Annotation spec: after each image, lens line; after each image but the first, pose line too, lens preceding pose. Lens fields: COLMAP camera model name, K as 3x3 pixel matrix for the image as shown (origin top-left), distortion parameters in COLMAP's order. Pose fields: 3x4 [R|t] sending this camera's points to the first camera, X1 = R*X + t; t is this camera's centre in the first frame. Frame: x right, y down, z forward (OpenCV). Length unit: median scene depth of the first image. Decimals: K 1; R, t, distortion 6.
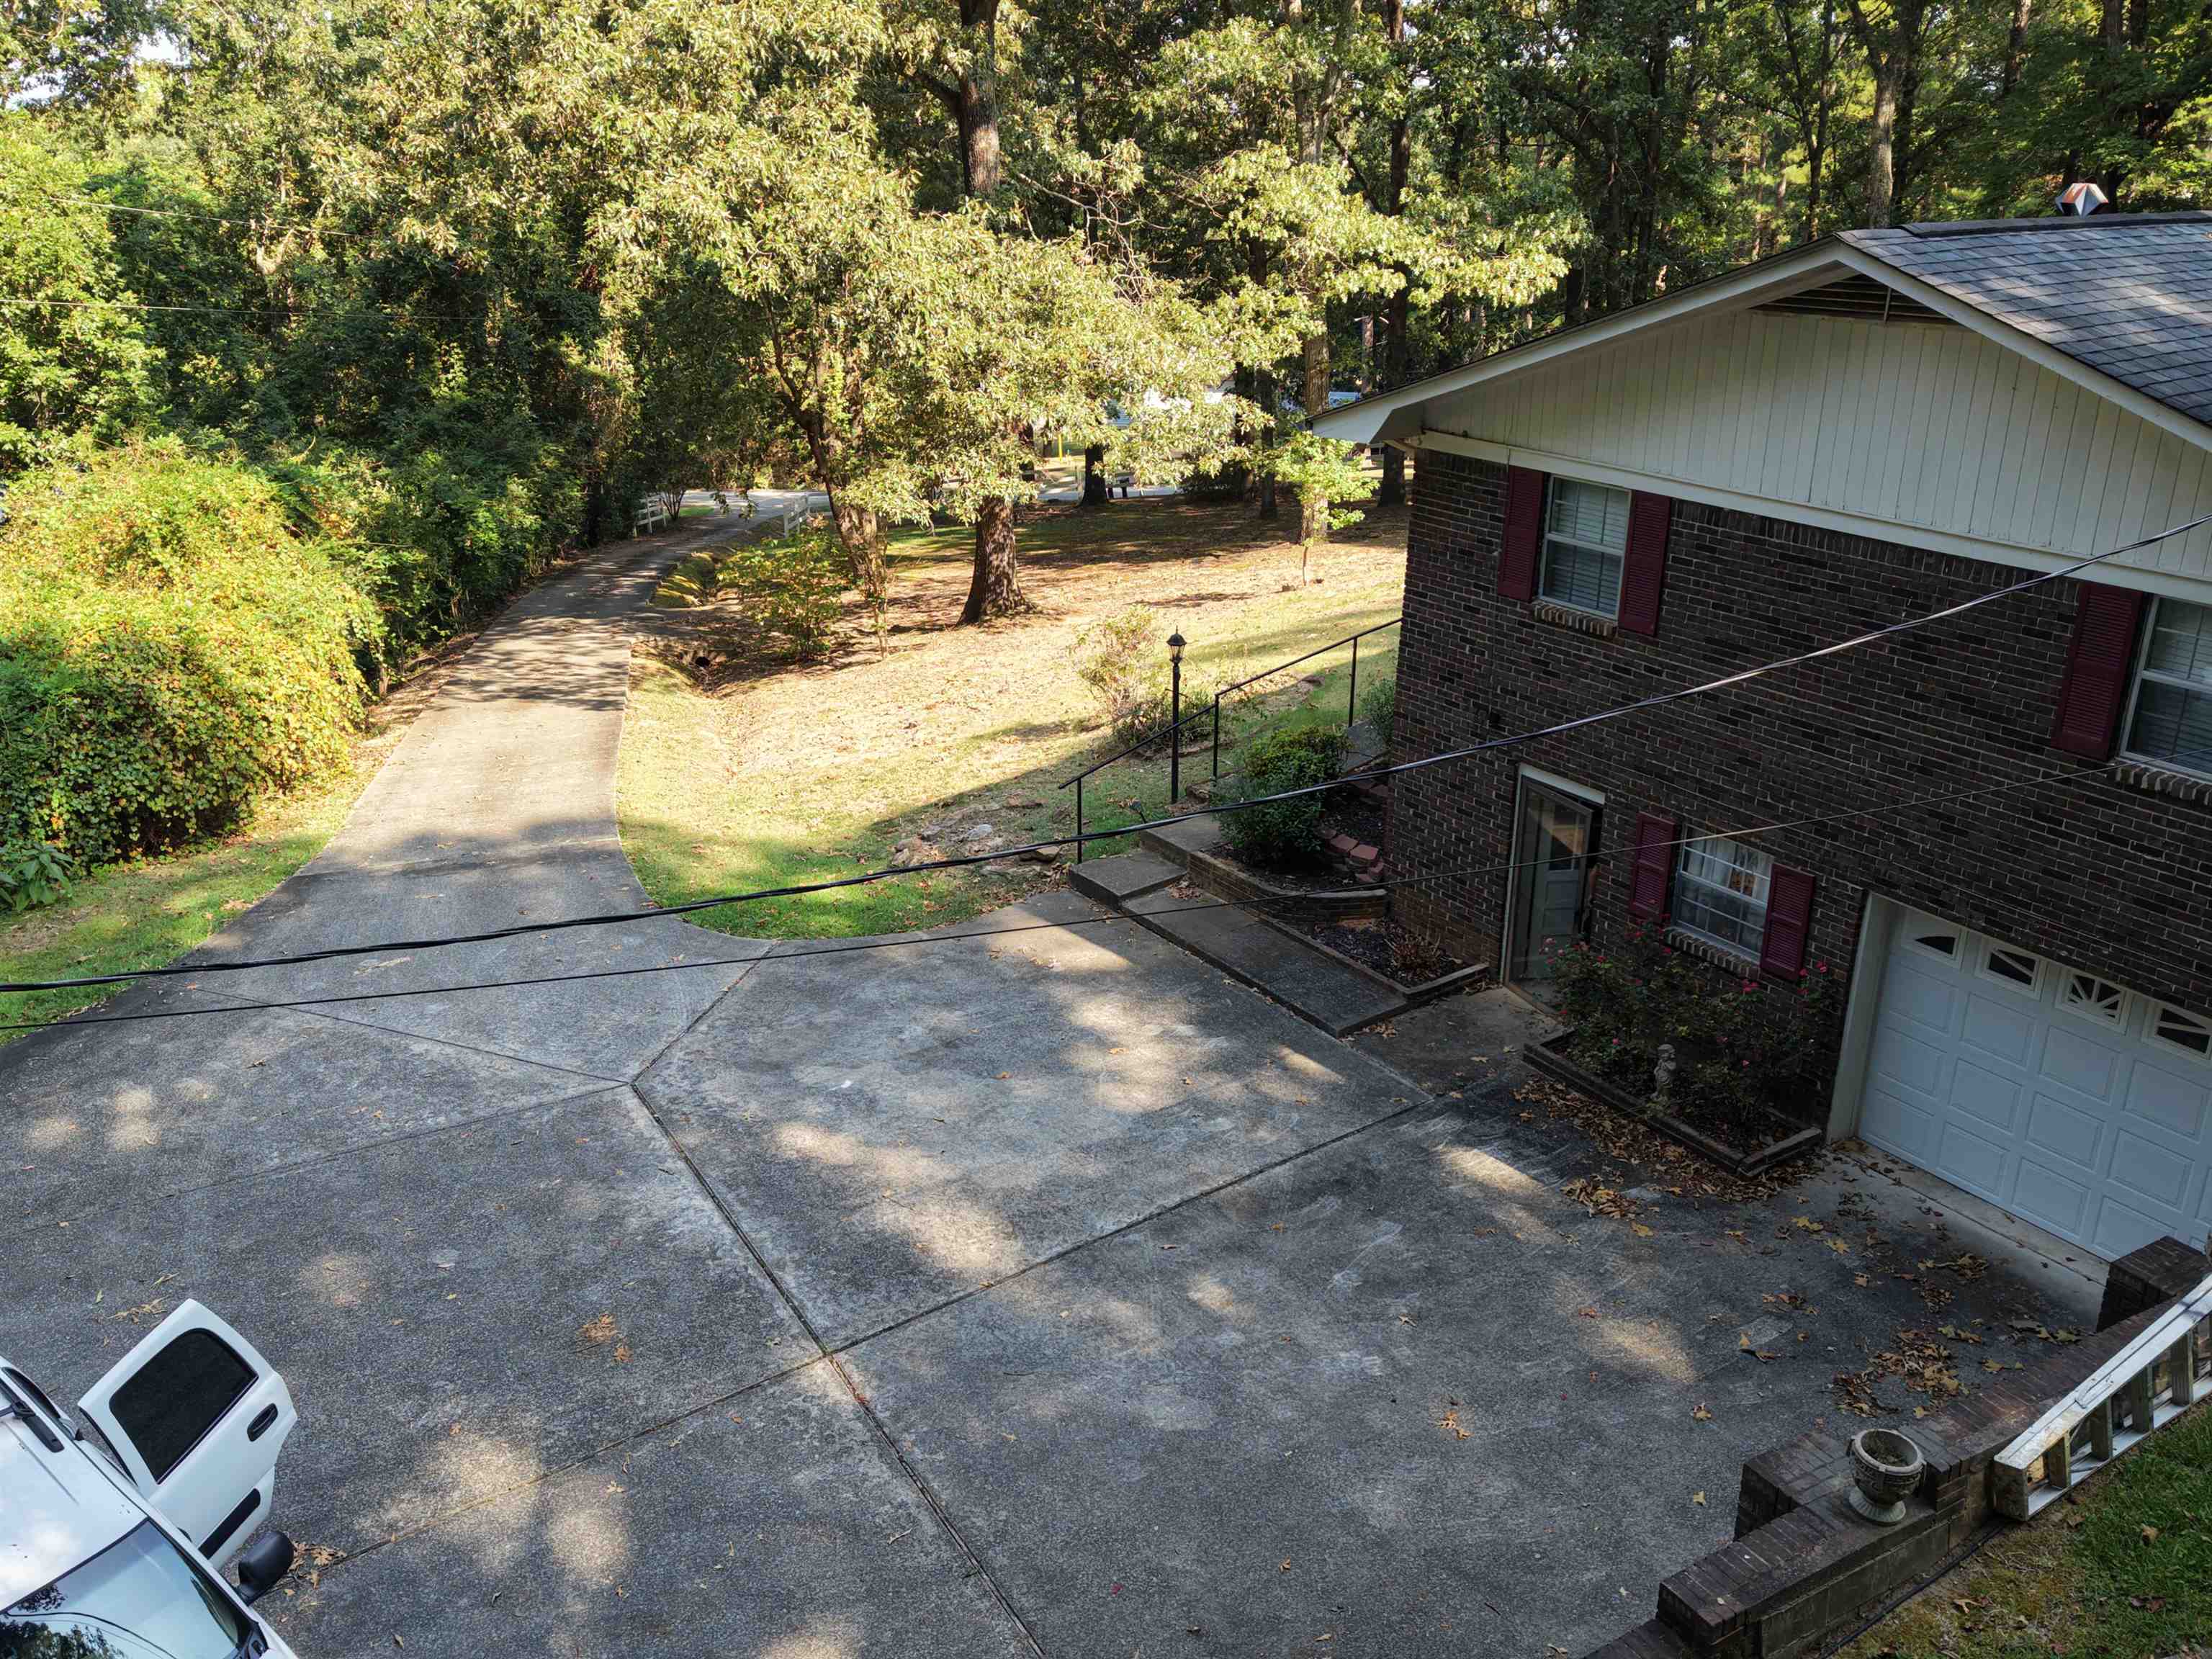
lens RADIAL K [[1788.9, 0, 1106.0], [0, 1788.9, 829.5], [0, 0, 1]] dist [-0.035099, 0.000792]
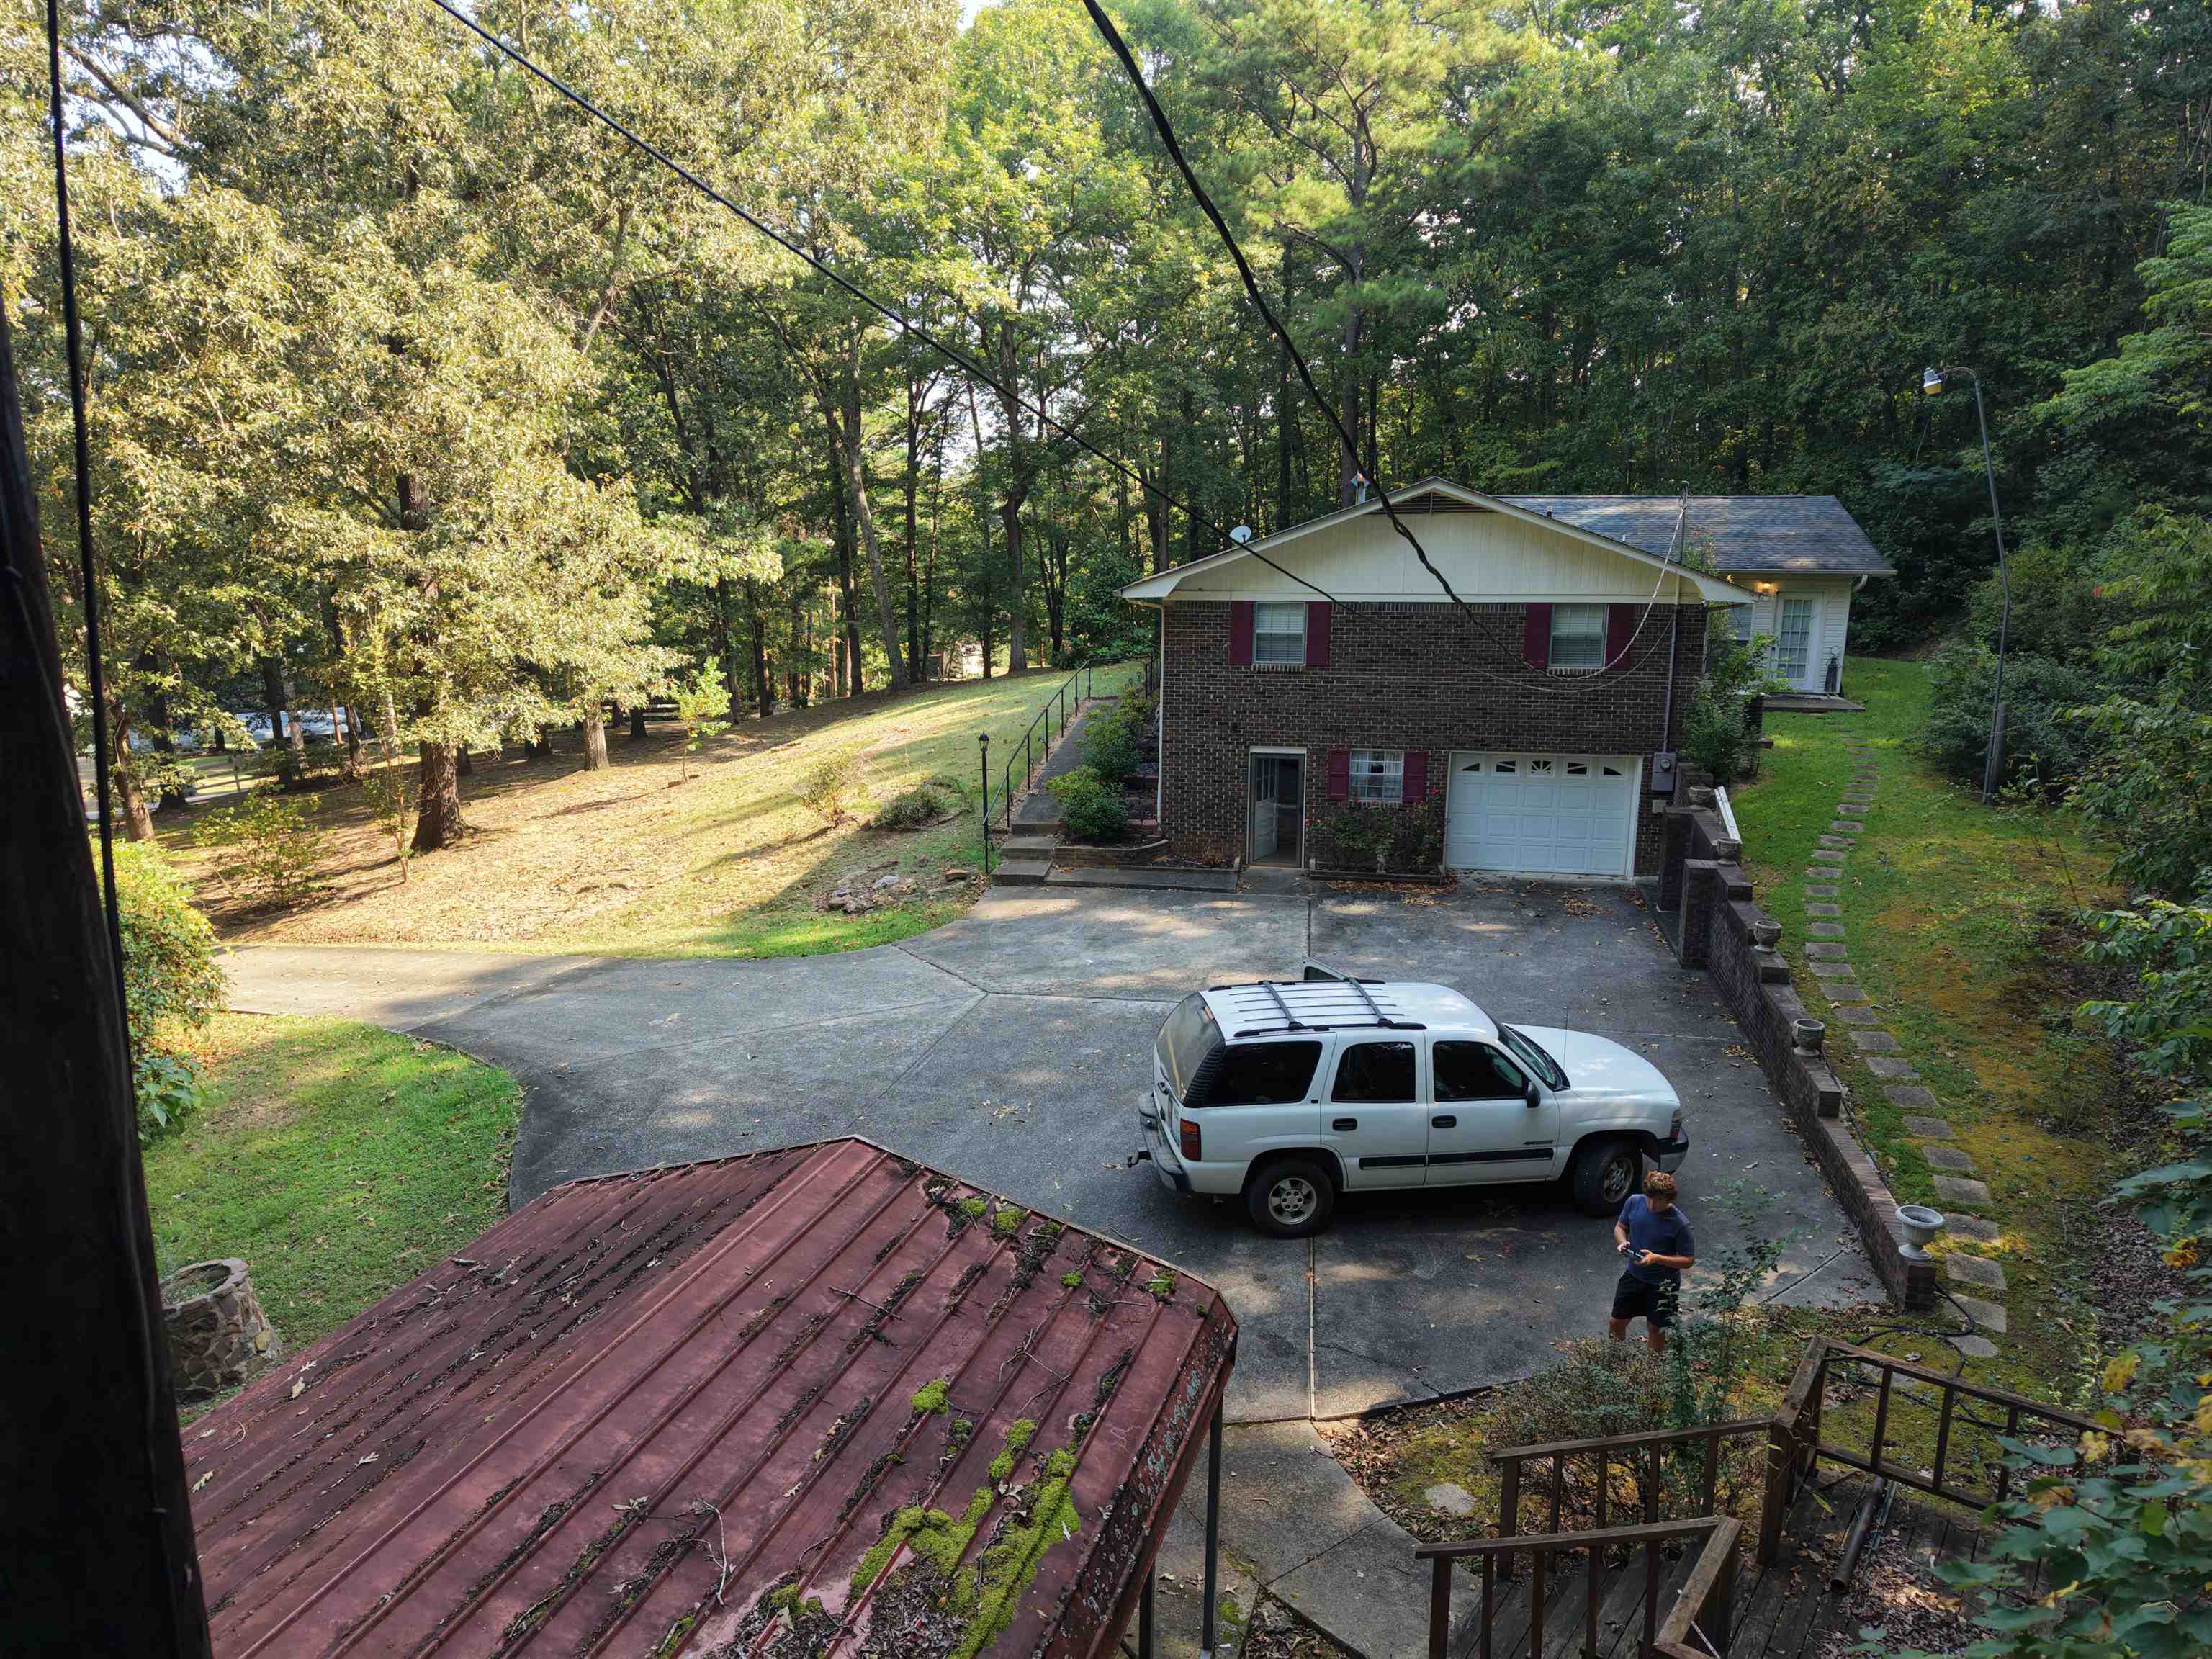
lens RADIAL K [[1469.7, 0, 1106.0], [0, 1469.7, 829.5], [0, 0, 1]] dist [0.057657, -0.084031]
pose [[0.665438, -0.141448, 0.732929, -1.186591], [0.265777, 0.962432, -0.055563, 0.109375], [-0.697535, 0.231769, 0.678033, 0.012714]]
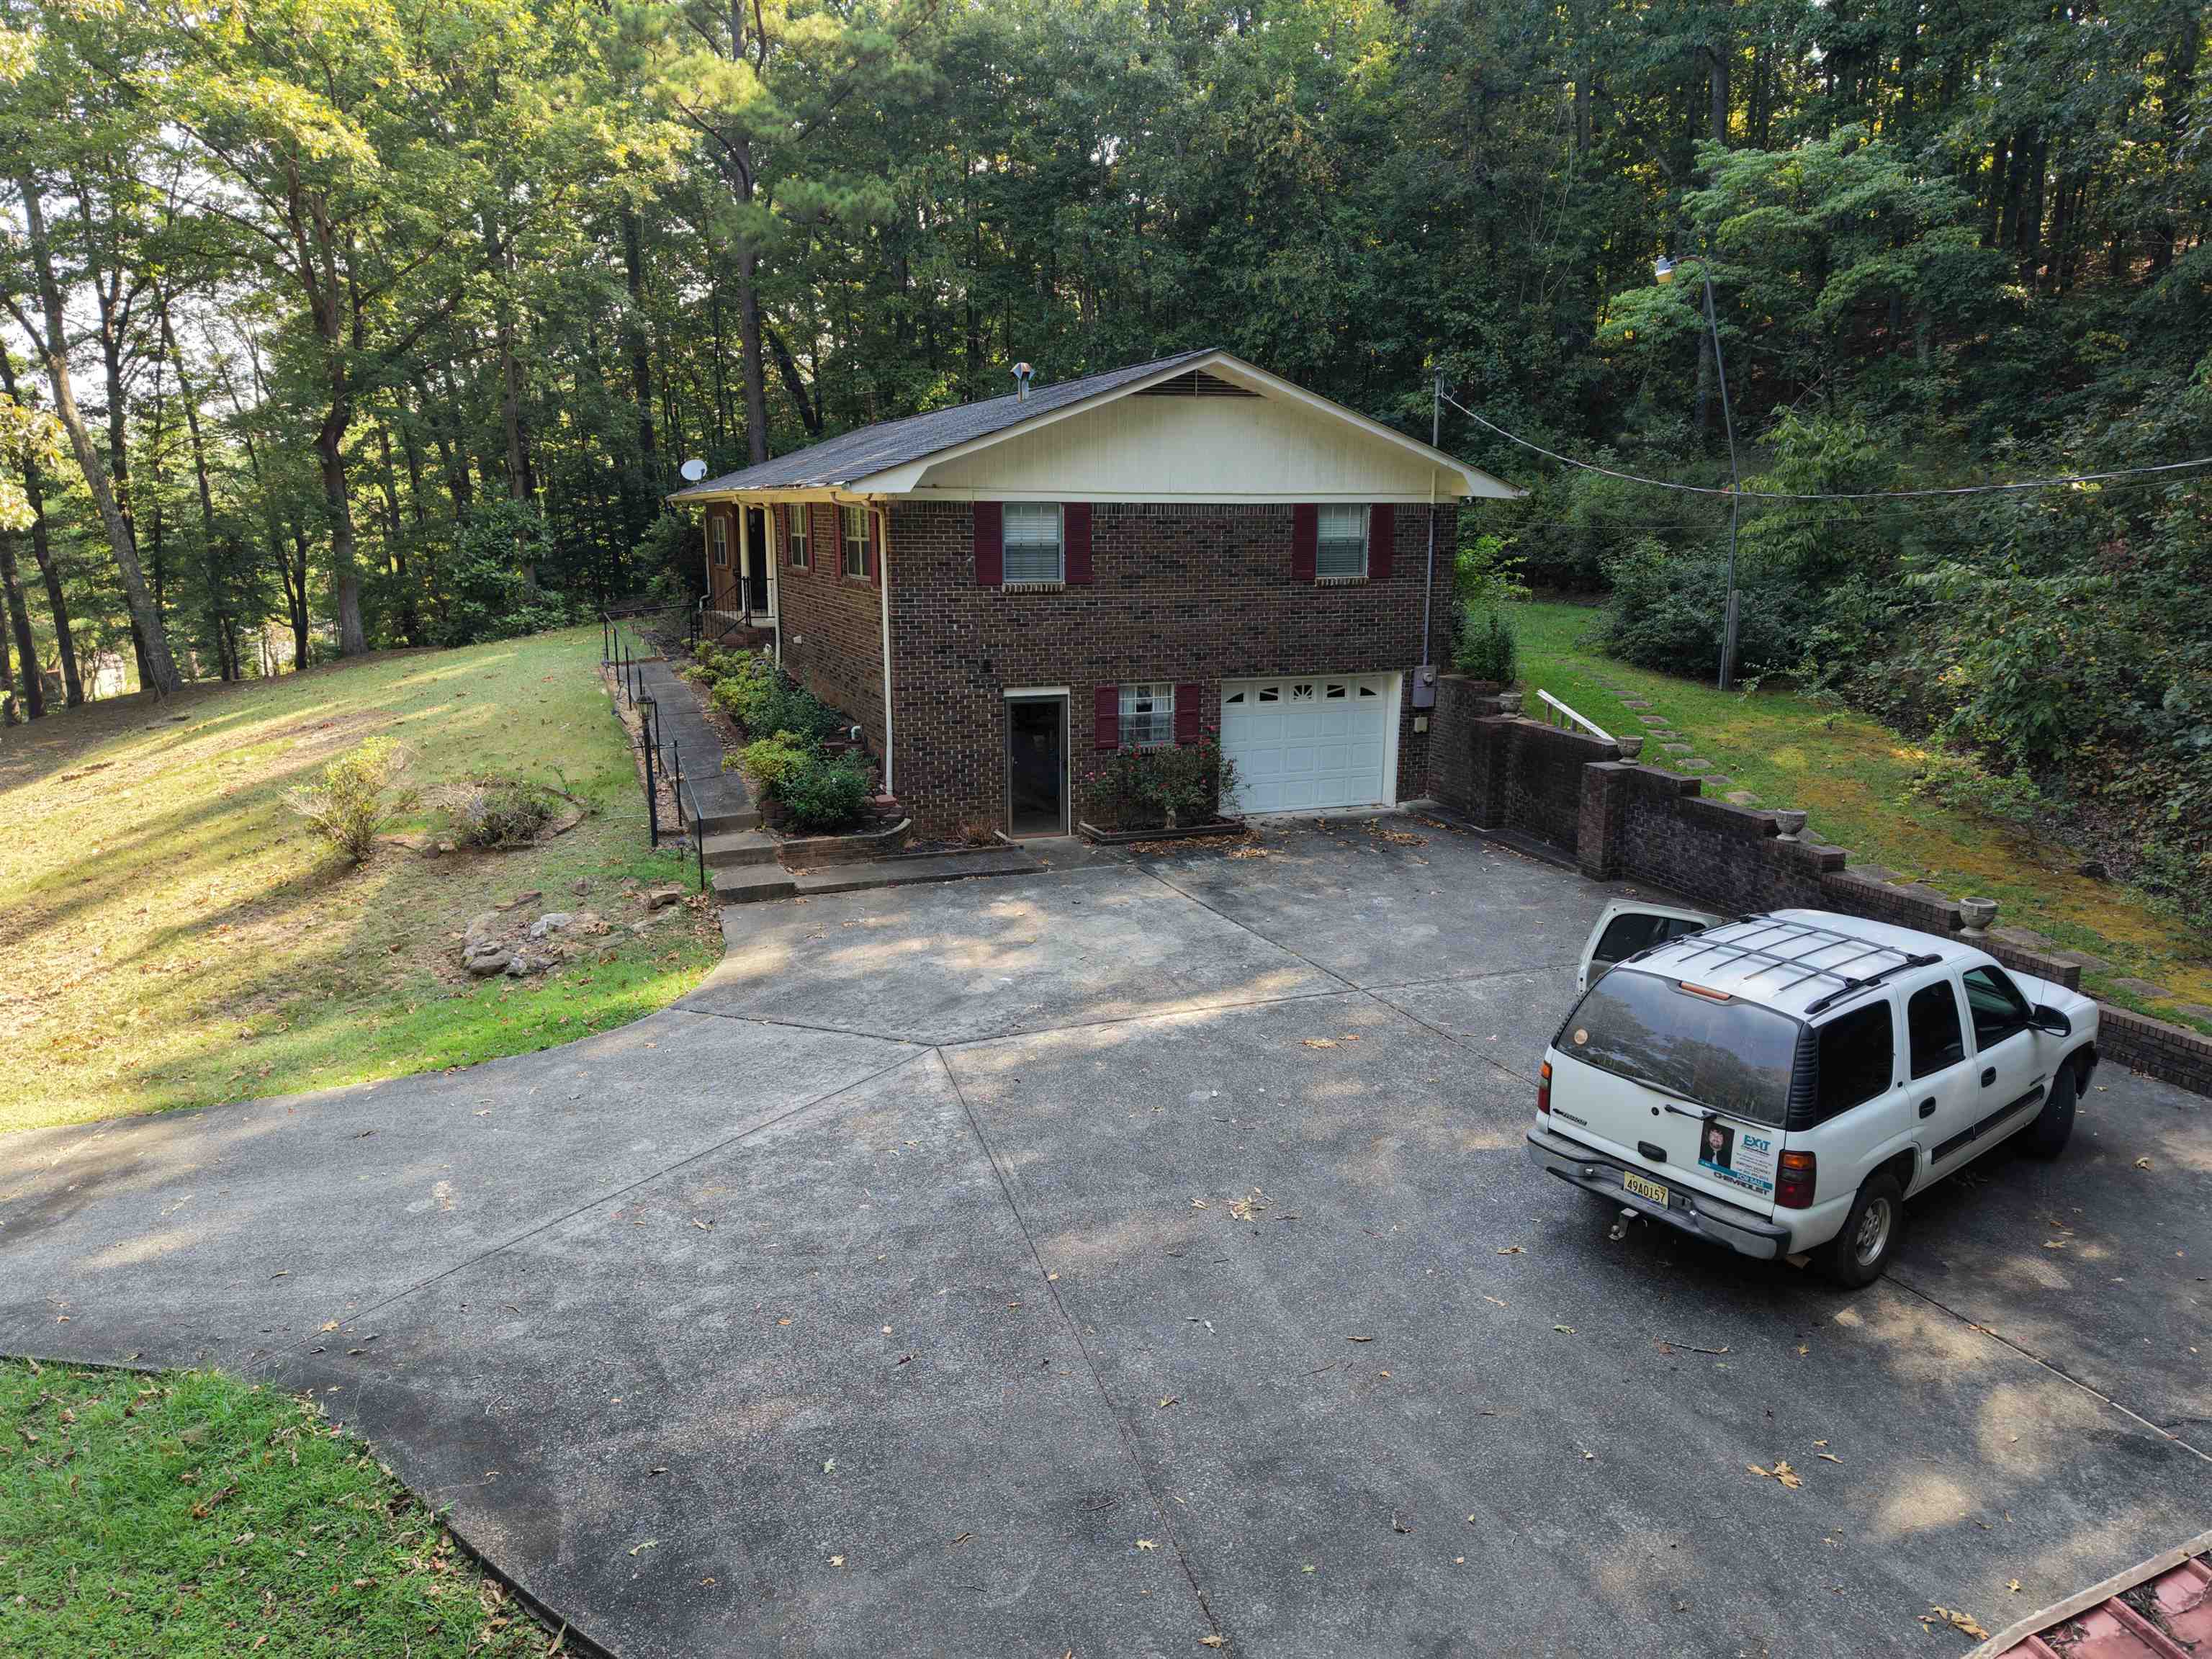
lens RADIAL K [[1469.7, 0, 1106.0], [0, 1469.7, 829.5], [0, 0, 1]] dist [0.057657, -0.084031]
pose [[0.180485, -0.190424, 0.964968, -1.117928], [0.360001, 0.925792, 0.115359, -0.042986], [-0.915328, 0.326569, 0.235644, 0.698642]]
